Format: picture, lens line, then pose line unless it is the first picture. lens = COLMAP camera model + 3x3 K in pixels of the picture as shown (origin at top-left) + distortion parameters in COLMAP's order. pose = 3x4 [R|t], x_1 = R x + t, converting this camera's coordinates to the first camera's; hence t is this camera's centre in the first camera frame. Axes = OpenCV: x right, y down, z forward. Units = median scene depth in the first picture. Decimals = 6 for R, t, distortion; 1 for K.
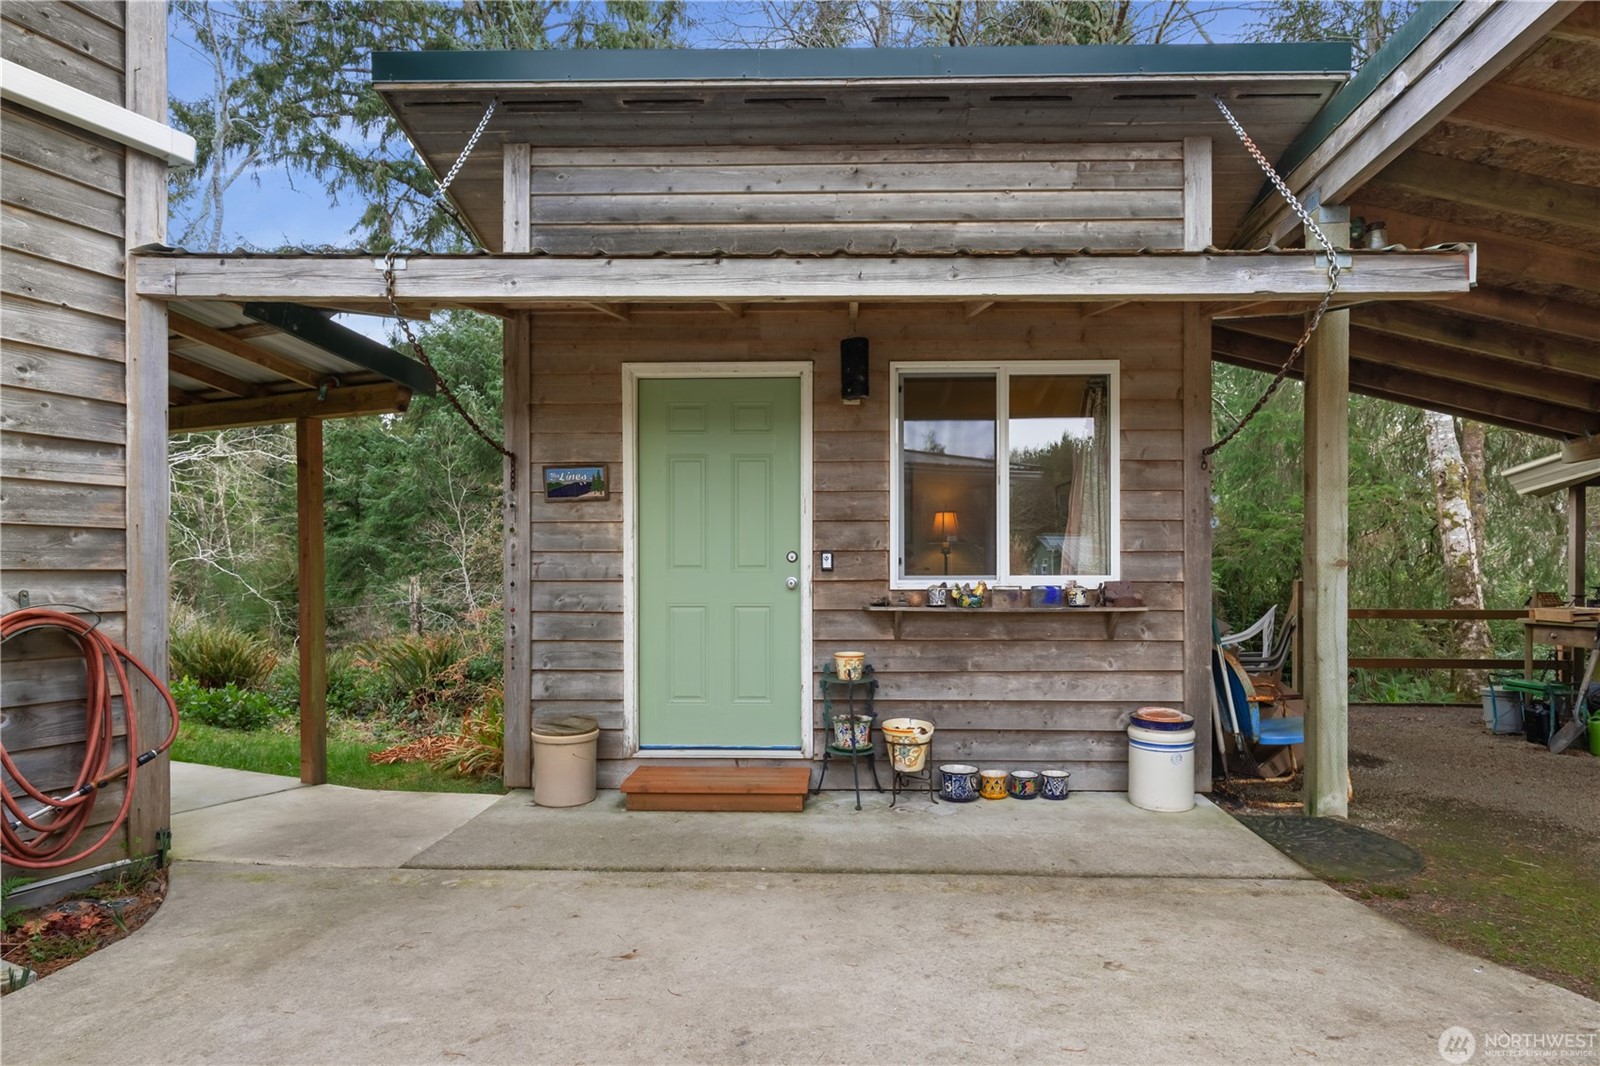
lens RADIAL K [[772.0, 0, 757.3], [0, 772.0, 568.0], [0, 0, 1]] dist [0.001715, 0.000200]
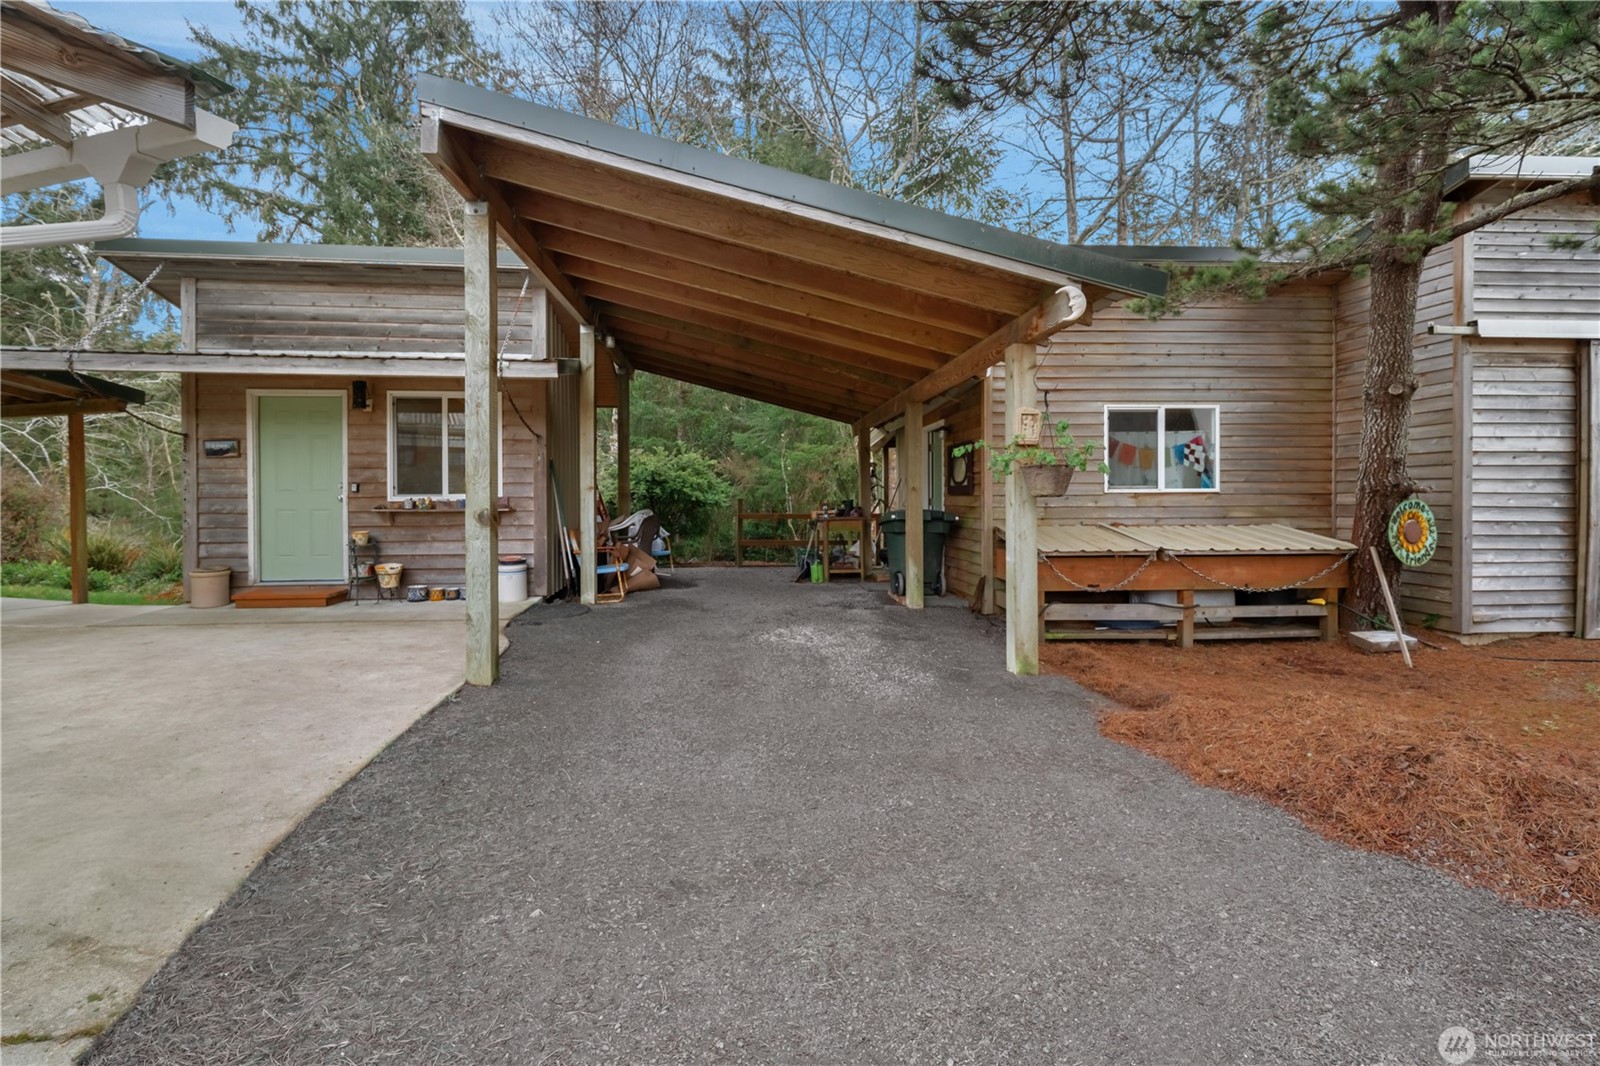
lens RADIAL K [[648.0, 0, 813.6], [0, 648.0, 499.9], [0, 0, 1]] dist [-0.001080, -0.000341]
pose [[0.993281, -0.003391, 0.115681, 1.096556], [0.002624, 0.999974, 0.006785, 0.015455], [-0.115701, -0.006436, 0.993263, -0.845118]]
